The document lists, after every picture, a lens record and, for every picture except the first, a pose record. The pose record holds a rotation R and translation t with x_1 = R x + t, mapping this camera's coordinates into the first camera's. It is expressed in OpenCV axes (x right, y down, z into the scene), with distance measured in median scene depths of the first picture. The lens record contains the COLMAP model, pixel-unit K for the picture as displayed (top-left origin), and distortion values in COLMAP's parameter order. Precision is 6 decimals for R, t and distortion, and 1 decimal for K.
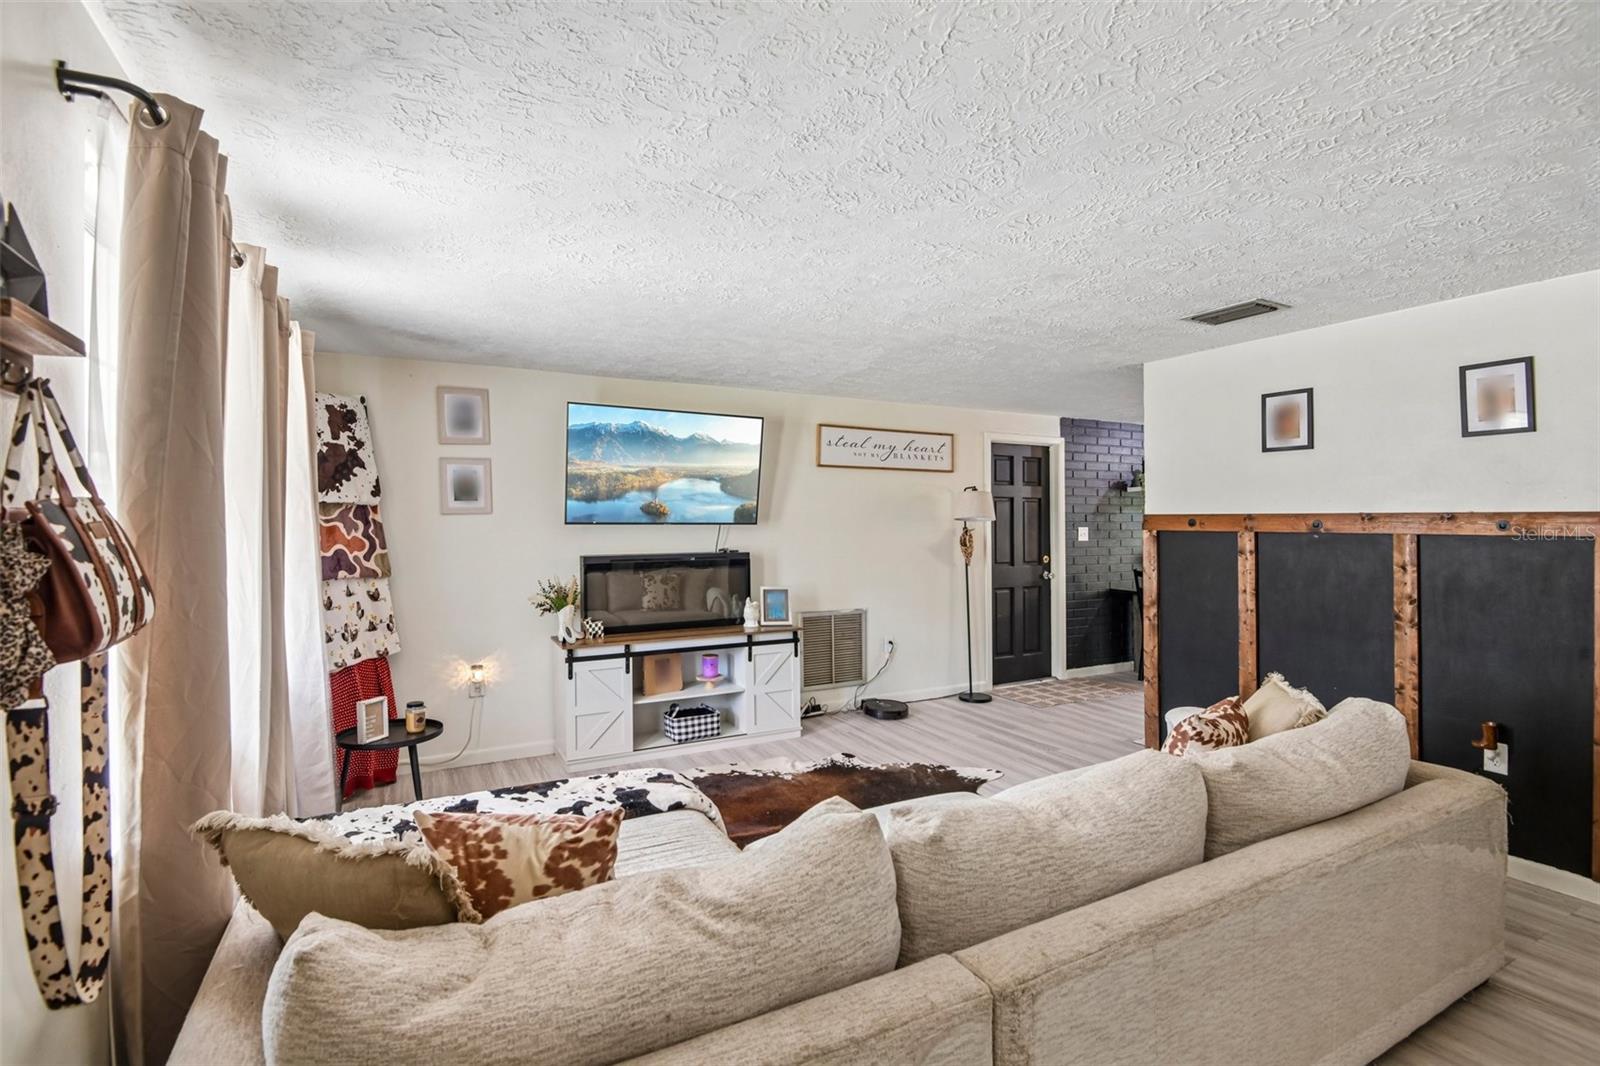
lens RADIAL K [[738.1, 0, 800.3], [0, 738.1, 527.3], [0, 0, 1]] dist [0.003932, -0.008745]
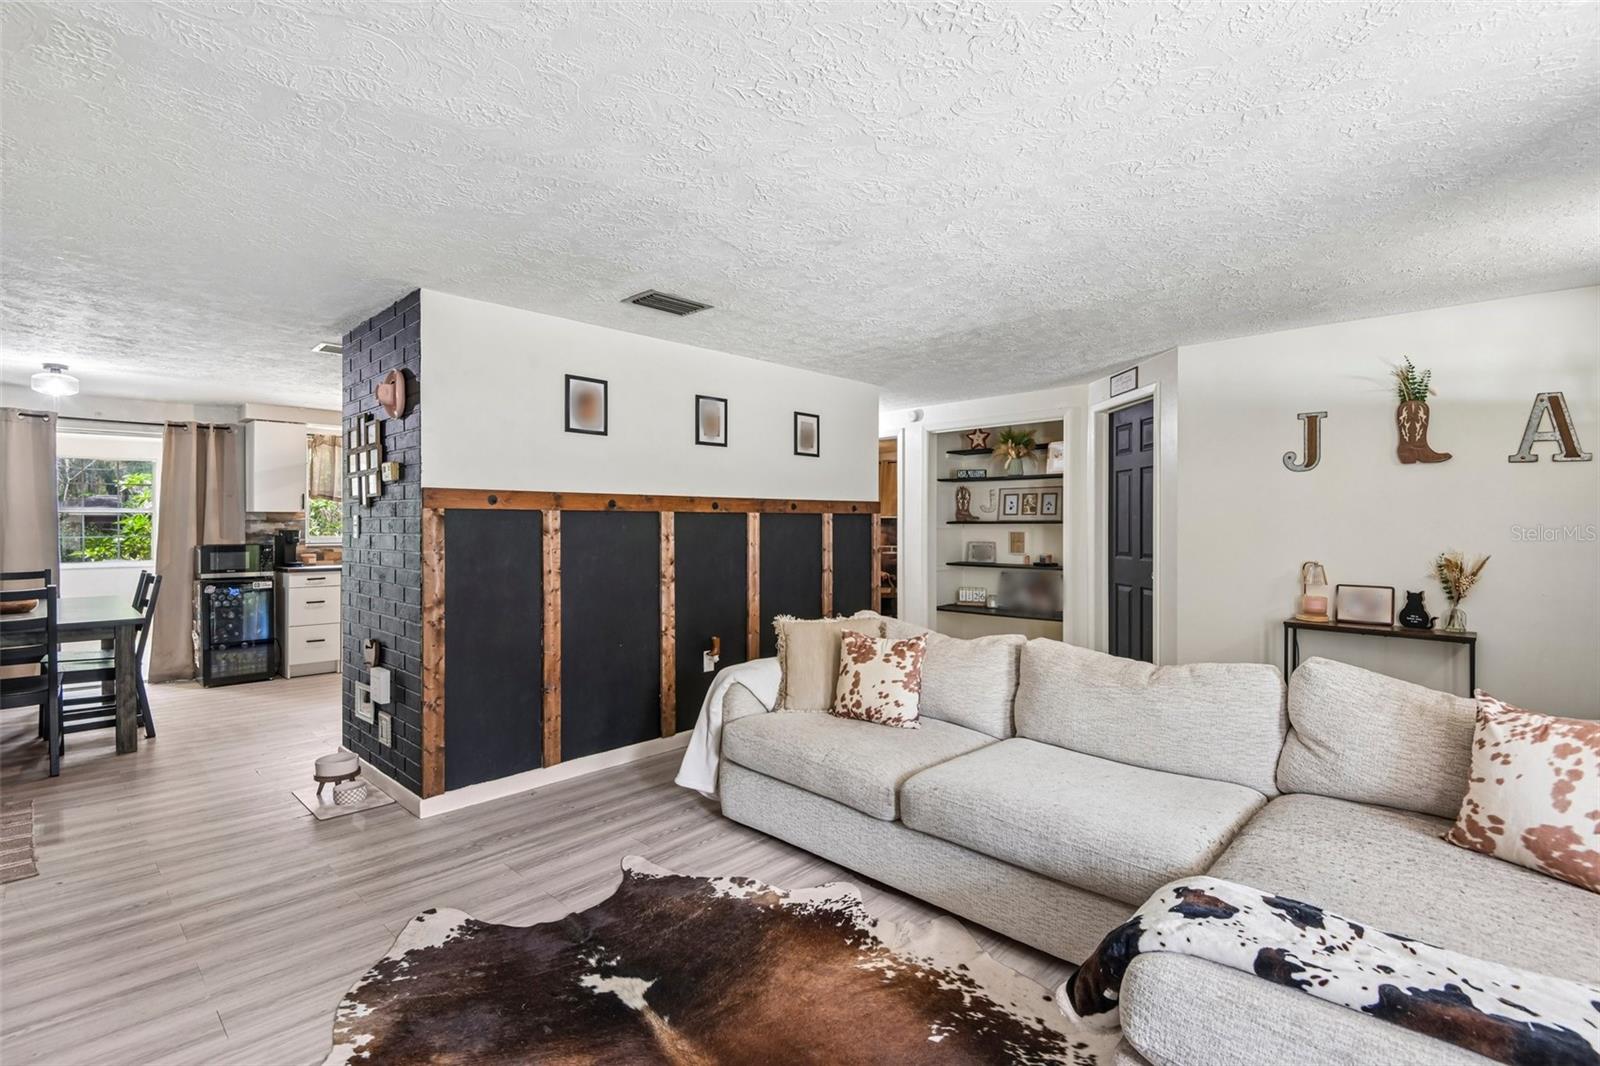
lens RADIAL K [[738.1, 0, 803.8], [0, 738.1, 522.9], [0, 0, 1]] dist [0.003932, -0.008745]
pose [[-0.295724, 0.000761, 0.955273, -0.432973], [0.007696, 0.999969, 0.001586, 0.024348], [-0.955242, 0.007821, -0.295721, 0.995995]]
